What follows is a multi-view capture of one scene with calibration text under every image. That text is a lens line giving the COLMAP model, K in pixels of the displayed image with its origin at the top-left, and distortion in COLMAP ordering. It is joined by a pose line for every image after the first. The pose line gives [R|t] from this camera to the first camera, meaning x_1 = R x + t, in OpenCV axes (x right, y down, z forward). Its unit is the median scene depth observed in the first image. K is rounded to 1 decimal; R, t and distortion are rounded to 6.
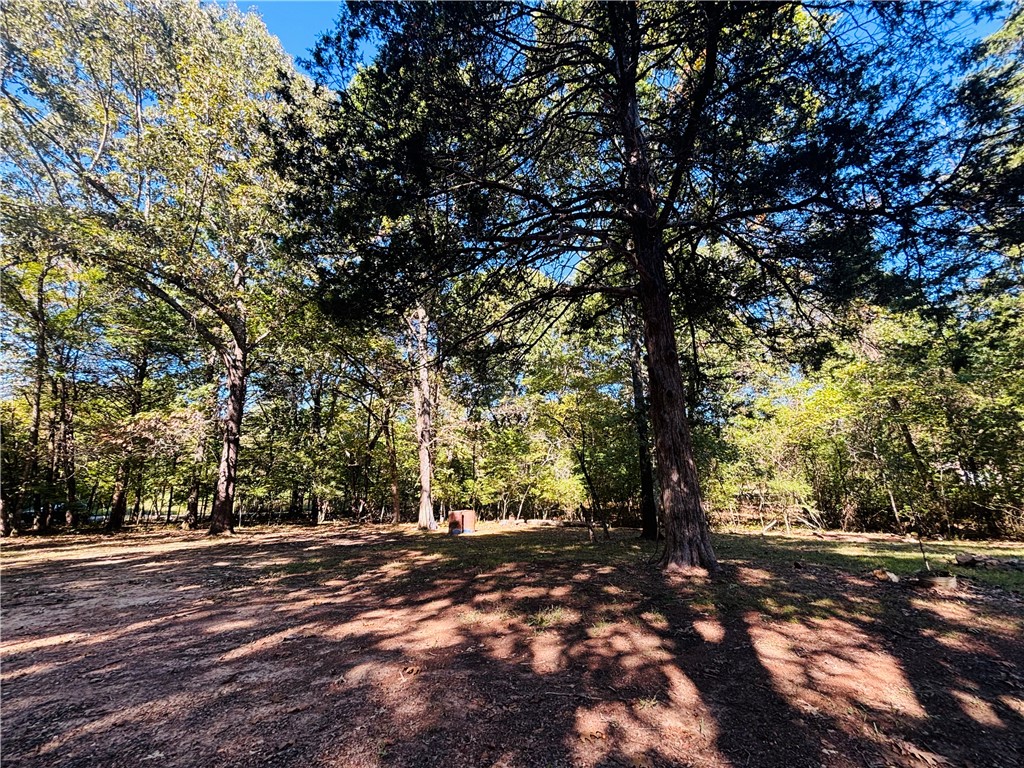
lens RADIAL K [[410.2, 0, 513.6], [0, 410.2, 382.4], [0, 0, 1]] dist [-0.001641, -0.000017]
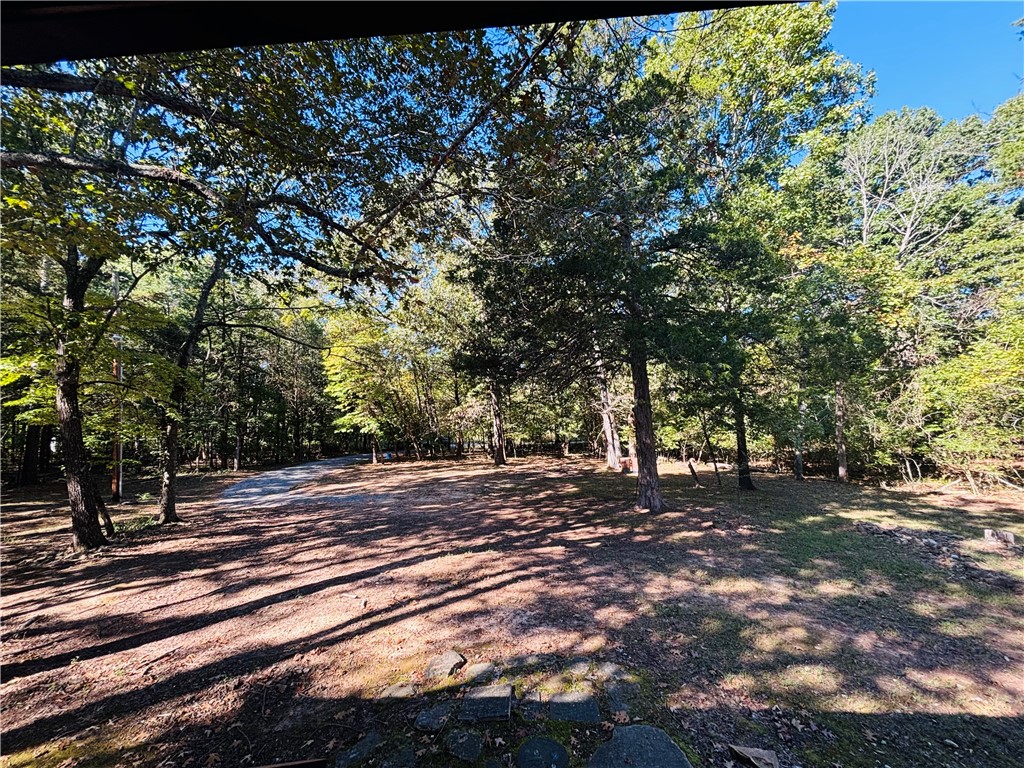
lens RADIAL K [[410.2, 0, 511.5], [0, 410.2, 379.6], [0, 0, 1]] dist [-0.001641, -0.000017]
pose [[0.798467, -0.072292, -0.597682, 0.417974], [0.175671, 0.977537, 0.116449, -0.193048], [0.575838, -0.197976, 0.793231, -0.318035]]
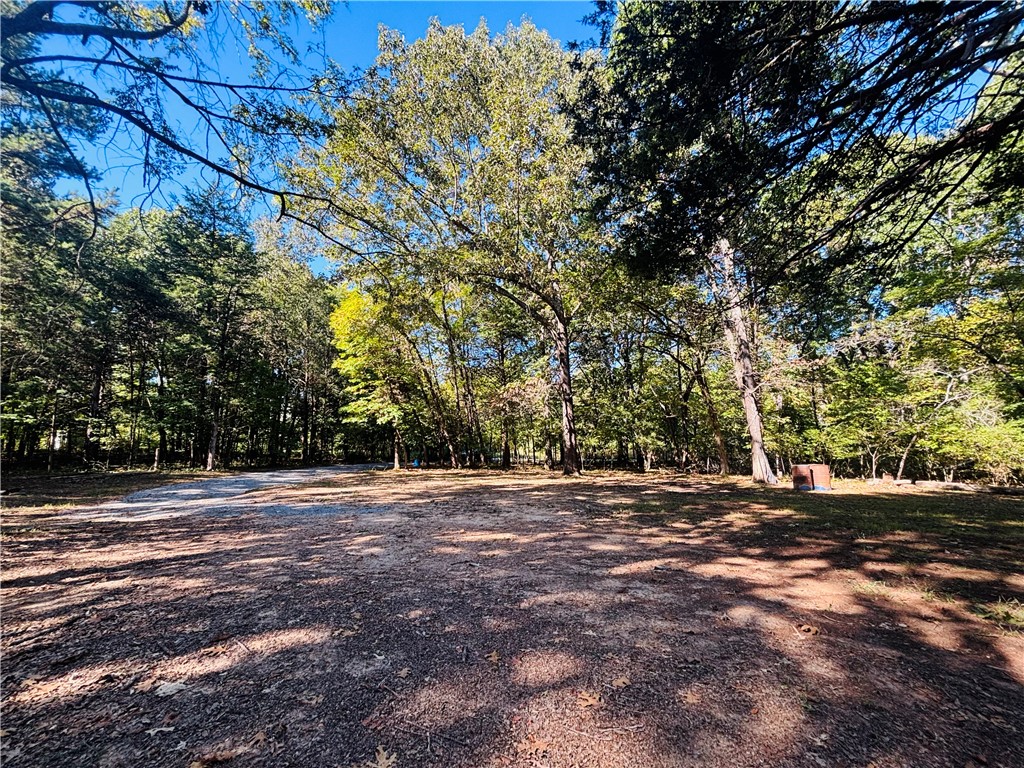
lens RADIAL K [[410.2, 0, 512.4], [0, 410.2, 384.8], [0, 0, 1]] dist [-0.001641, -0.000017]
pose [[0.748046, -0.085950, -0.658058, -0.013993], [0.163696, 0.984836, 0.057451, 0.002555], [0.643142, -0.150697, 0.750772, -0.001459]]
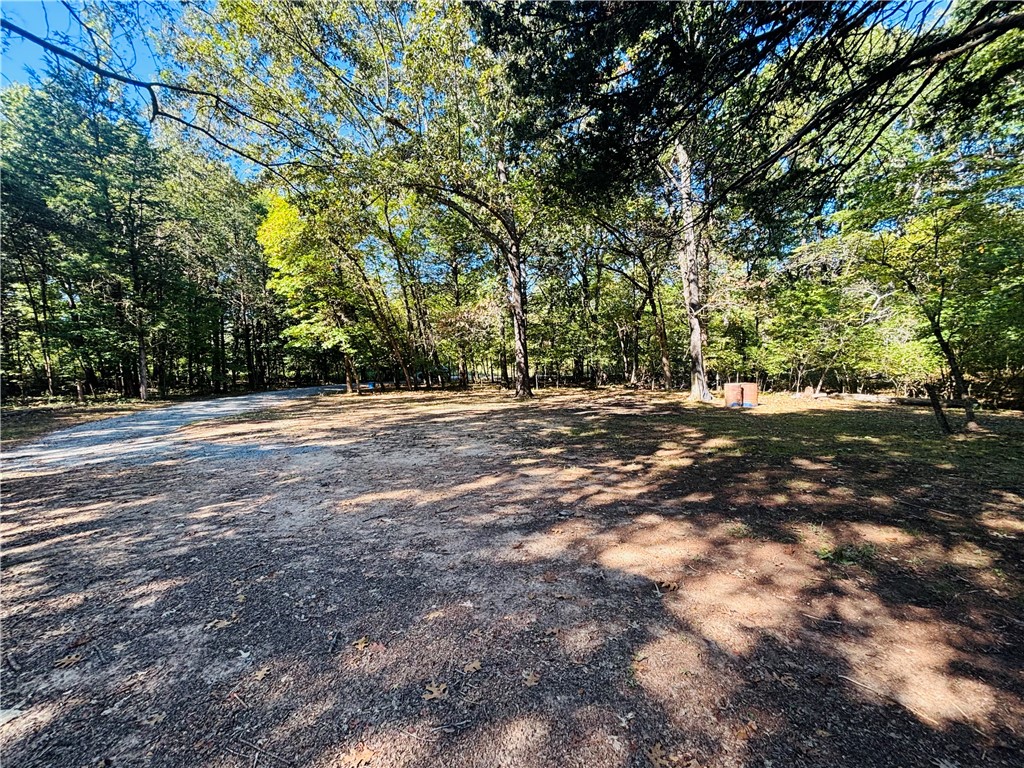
lens RADIAL K [[410.2, 0, 512.0], [0, 410.2, 384.9], [0, 0, 1]] dist [-0.001641, -0.000017]
pose [[0.805867, 0.031027, -0.591284, 0.002852], [0.163656, 0.948050, 0.272796, -0.012925], [0.569031, -0.316604, 0.758924, 0.027443]]
